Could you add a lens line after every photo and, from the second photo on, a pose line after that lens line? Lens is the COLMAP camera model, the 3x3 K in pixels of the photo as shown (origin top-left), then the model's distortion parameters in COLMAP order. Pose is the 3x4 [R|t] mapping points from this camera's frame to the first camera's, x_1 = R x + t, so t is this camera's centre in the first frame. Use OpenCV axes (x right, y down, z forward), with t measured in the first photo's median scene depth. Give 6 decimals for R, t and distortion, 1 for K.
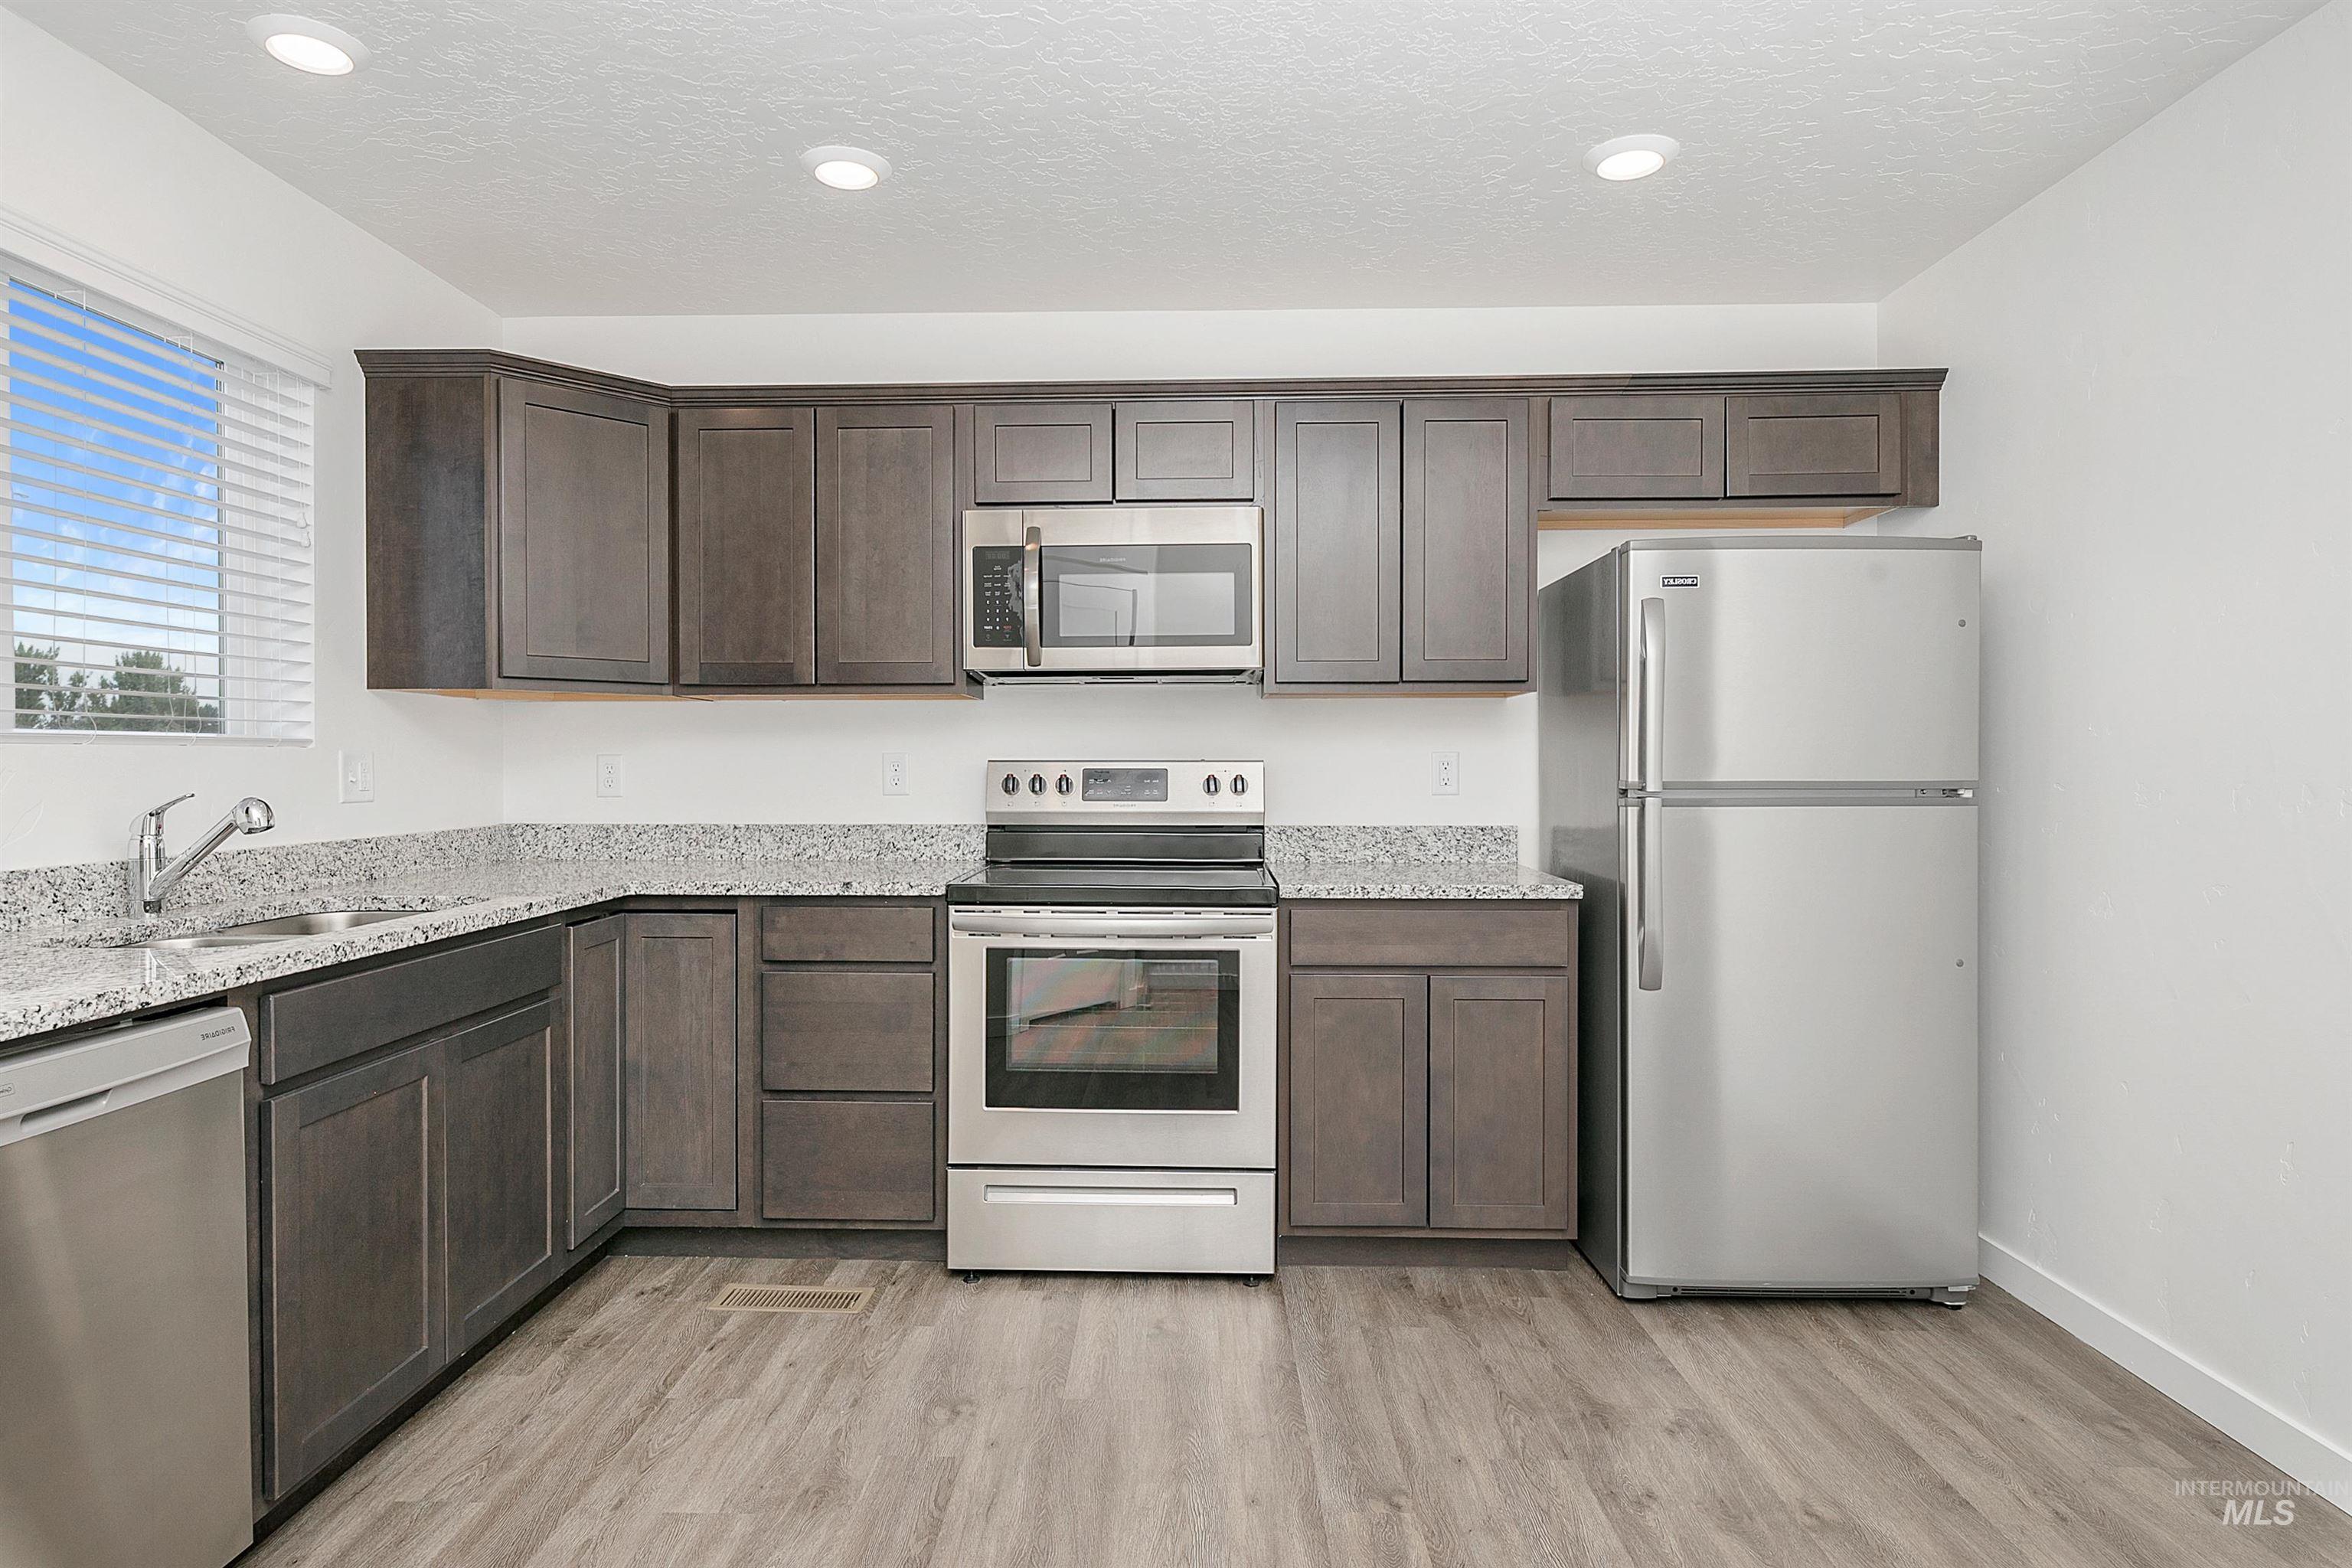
lens RADIAL K [[1292.5, 0, 1163.7], [0, 1292.5, 785.2], [0, 0, 1]] dist [-0.001066, -0.000388]
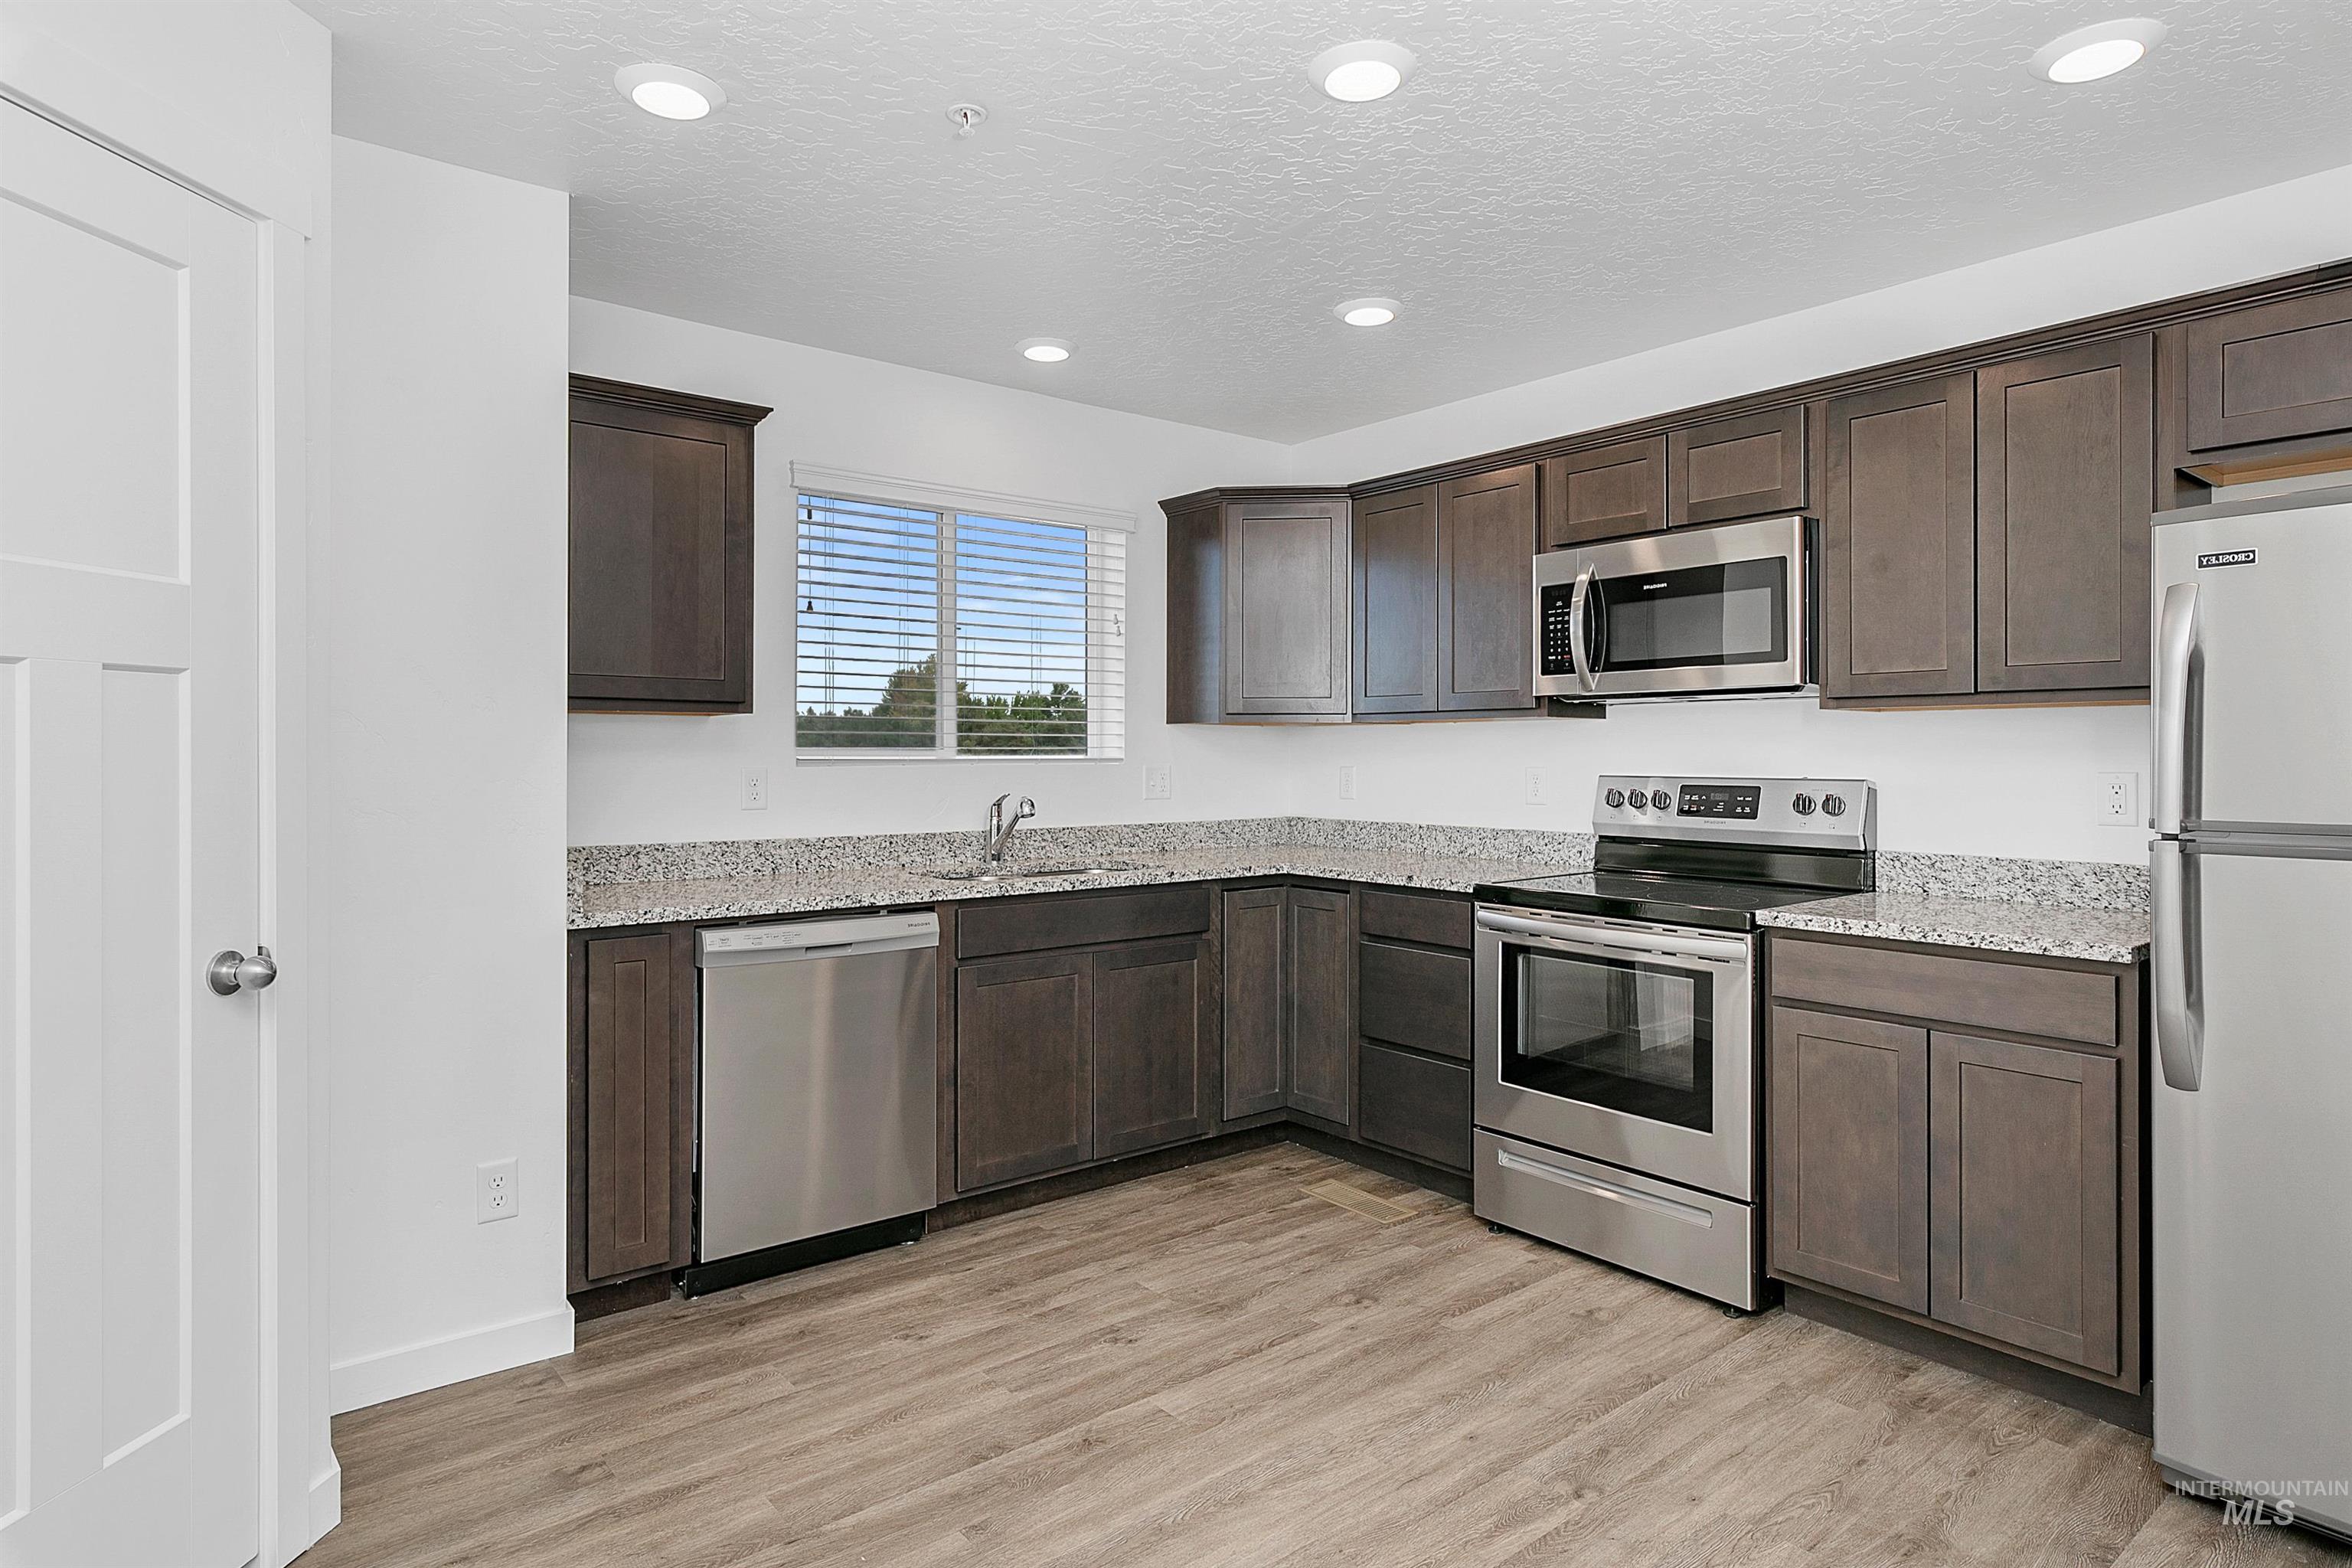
lens RADIAL K [[1276.1, 0, 1175.1], [0, 1276.1, 763.2], [0, 0, 1]] dist [-0.004328, 0.000407]
pose [[0.652848, 0.006686, -0.757459, 0.529893], [-0.015728, 0.999865, -0.004730, -0.022650], [0.757326, 0.015002, 0.652865, 0.041126]]
